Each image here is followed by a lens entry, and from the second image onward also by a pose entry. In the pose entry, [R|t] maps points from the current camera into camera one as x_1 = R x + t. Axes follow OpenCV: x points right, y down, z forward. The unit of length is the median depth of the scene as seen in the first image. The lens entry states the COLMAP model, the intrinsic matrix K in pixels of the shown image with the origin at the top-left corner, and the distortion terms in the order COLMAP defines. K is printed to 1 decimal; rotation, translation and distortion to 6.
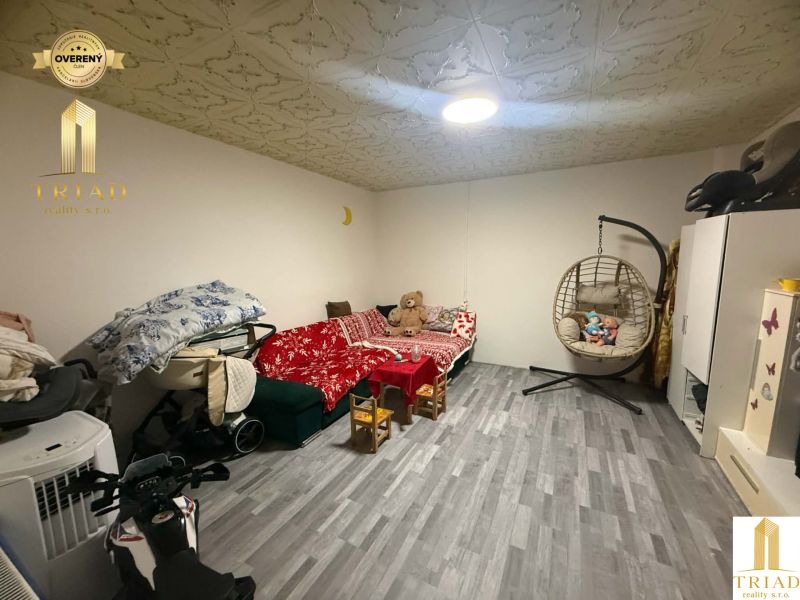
lens RADIAL K [[320.9, 0, 399.9], [0, 320.9, 301.8], [0, 0, 1]] dist [0.012483, 0.000111]
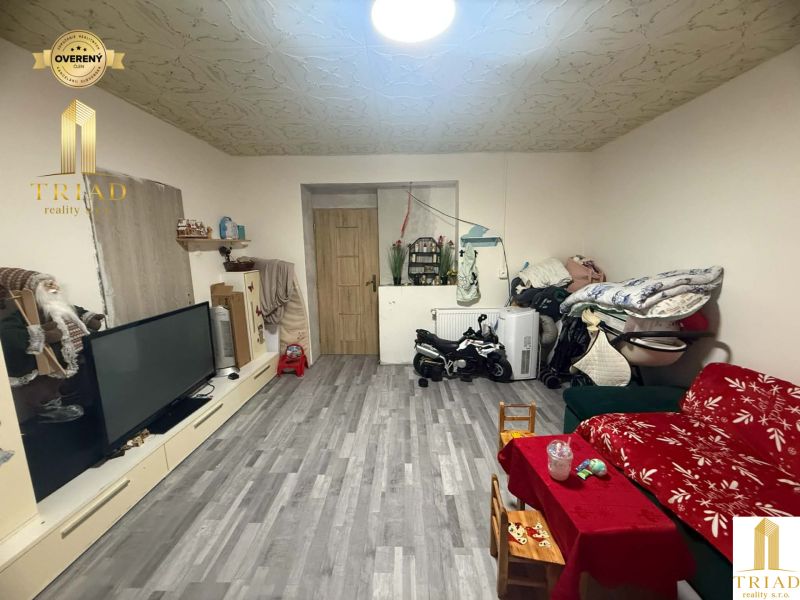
lens RADIAL K [[320.9, 0, 401.0], [0, 320.9, 300.2], [0, 0, 1]] dist [0.012483, 0.000111]
pose [[-0.887385, 0.098249, -0.450438, 0.600960], [-0.036637, 0.958910, 0.281334, -0.234863], [0.459571, 0.266155, -0.847323, 1.723171]]
